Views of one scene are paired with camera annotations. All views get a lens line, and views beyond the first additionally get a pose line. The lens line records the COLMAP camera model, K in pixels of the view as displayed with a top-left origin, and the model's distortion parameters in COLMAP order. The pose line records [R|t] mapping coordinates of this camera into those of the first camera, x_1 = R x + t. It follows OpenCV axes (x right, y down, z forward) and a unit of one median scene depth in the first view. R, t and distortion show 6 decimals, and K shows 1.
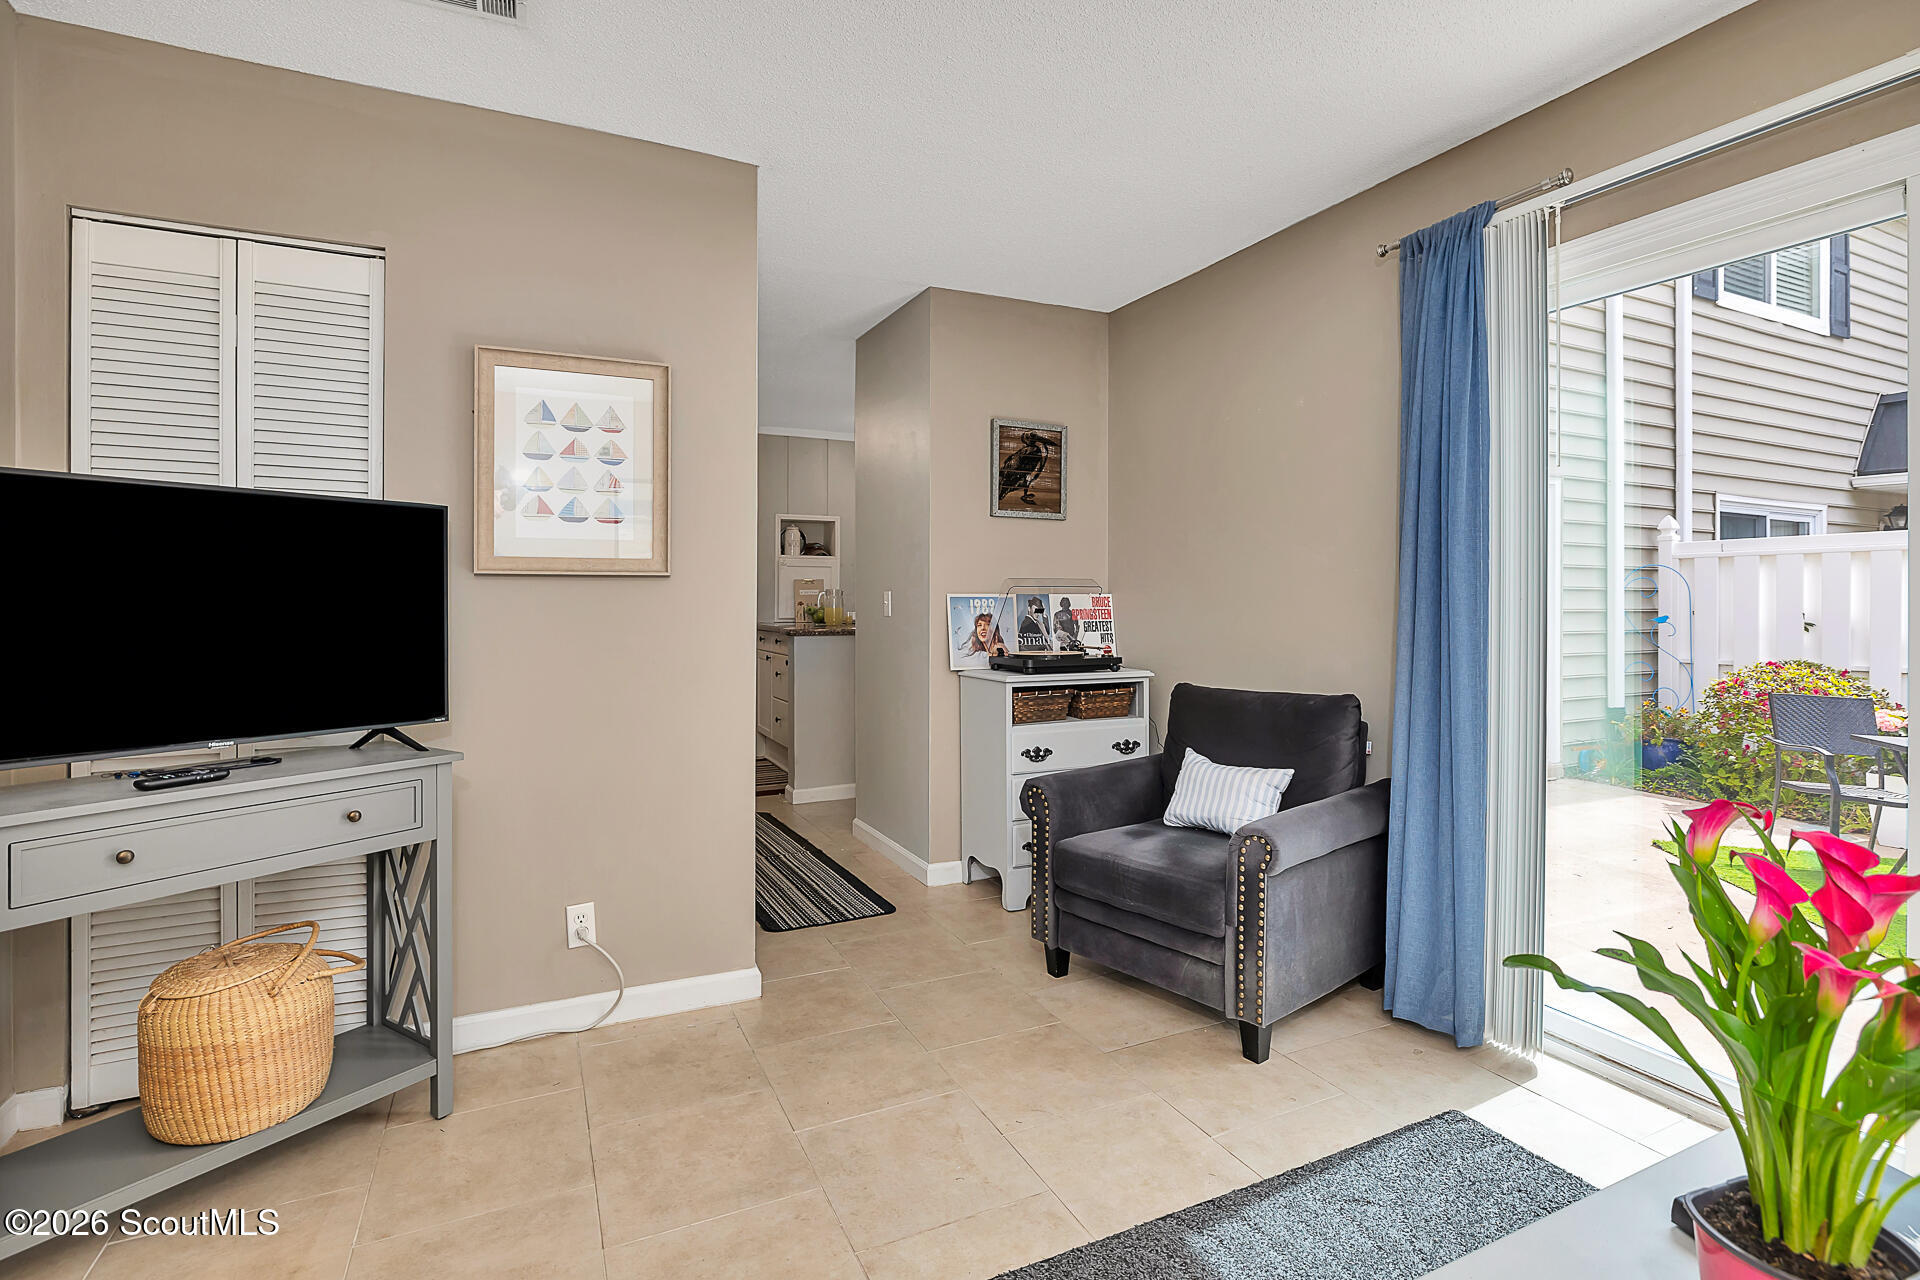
lens RADIAL K [[932.3, 0, 953.0], [0, 932.3, 596.3], [0, 0, 1]] dist [0.001730, 0.000304]
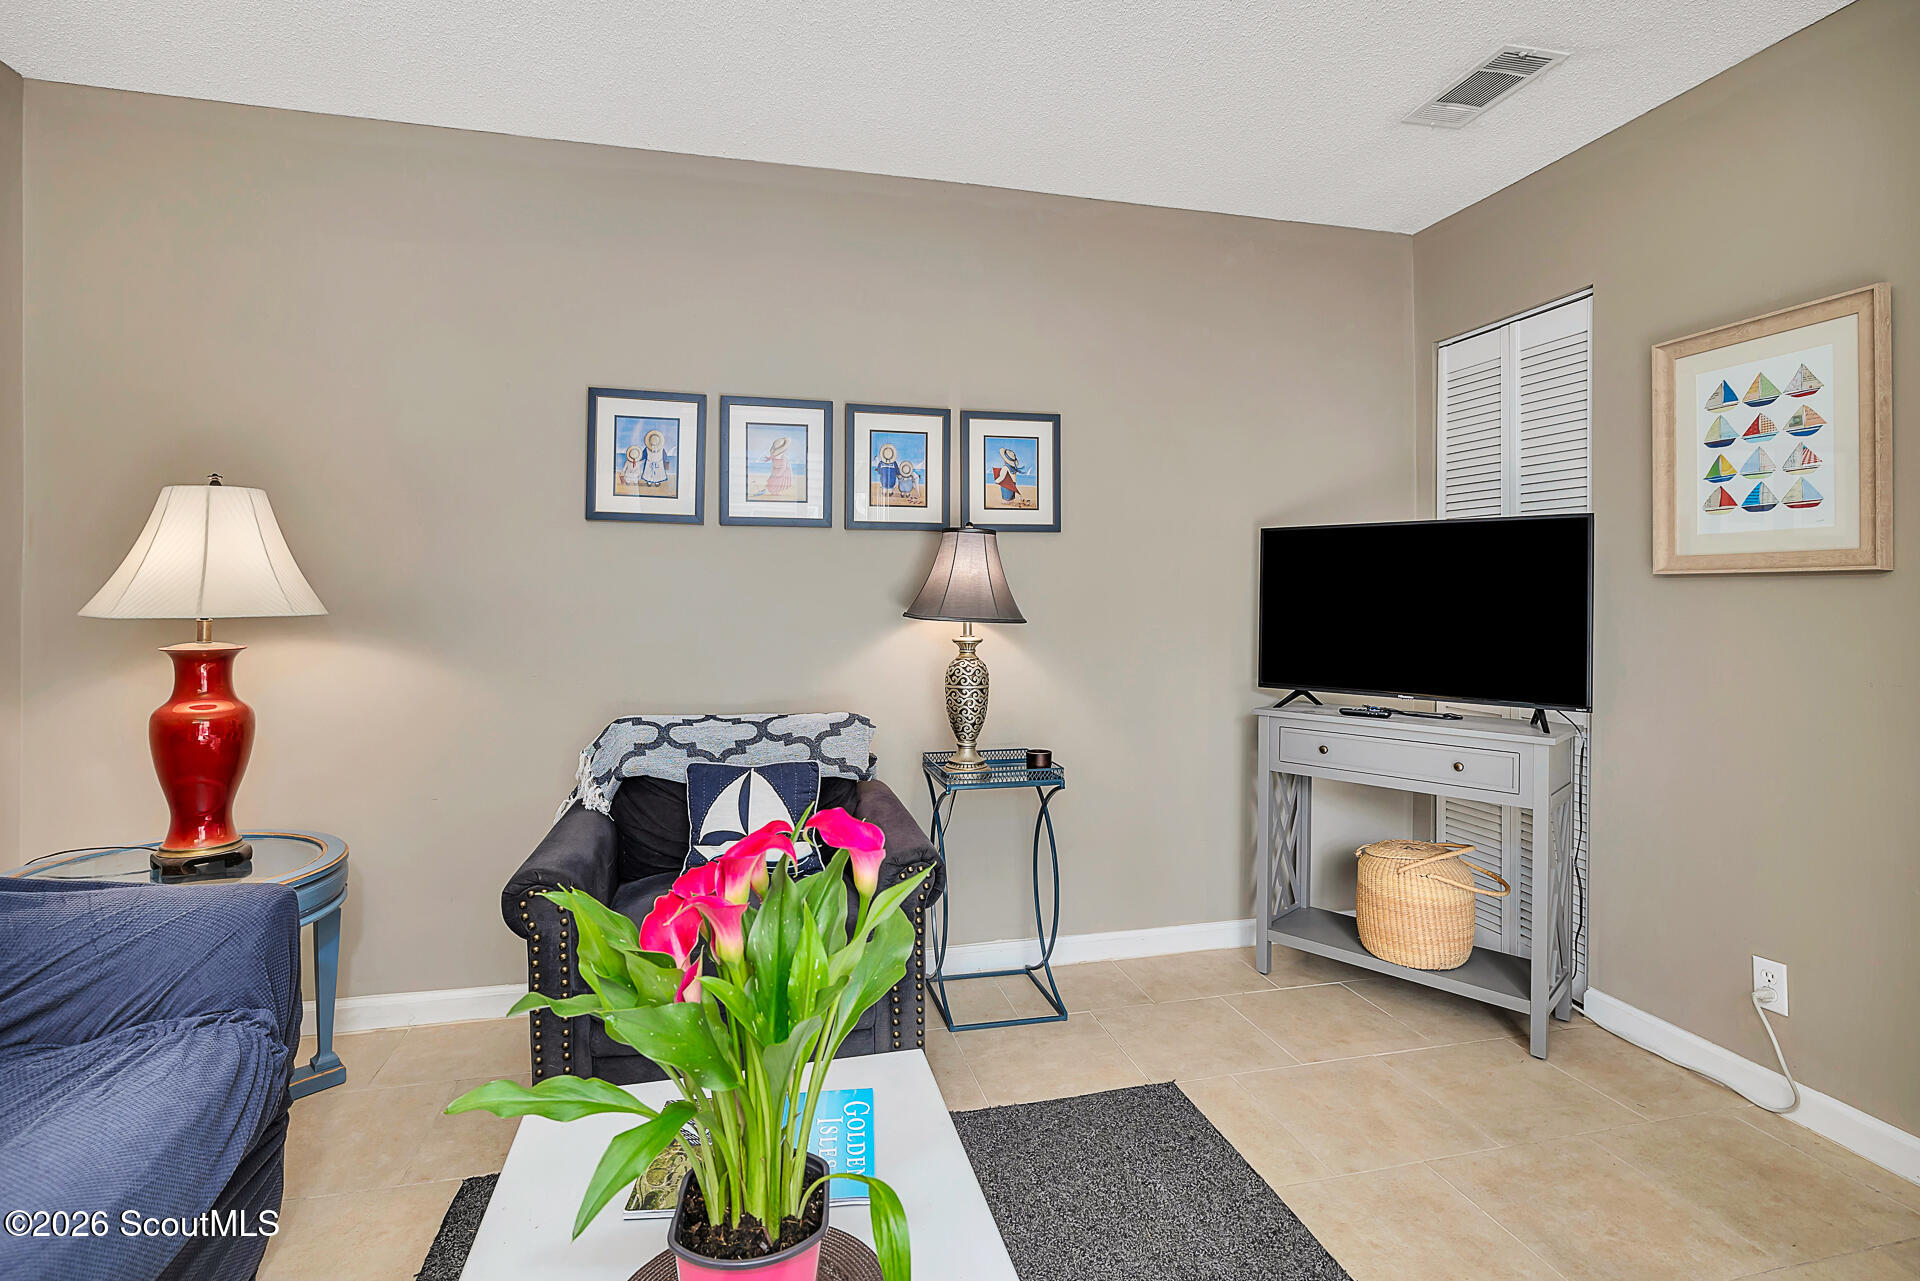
lens RADIAL K [[932.3, 0, 953.0], [0, 932.3, 596.8], [0, 0, 1]] dist [0.001730, 0.000304]
pose [[-0.213704, -0.000718, -0.976898, 0.605450], [-0.005528, 0.999985, 0.000475, 0.003065], [0.976883, 0.005502, -0.213705, 0.466231]]
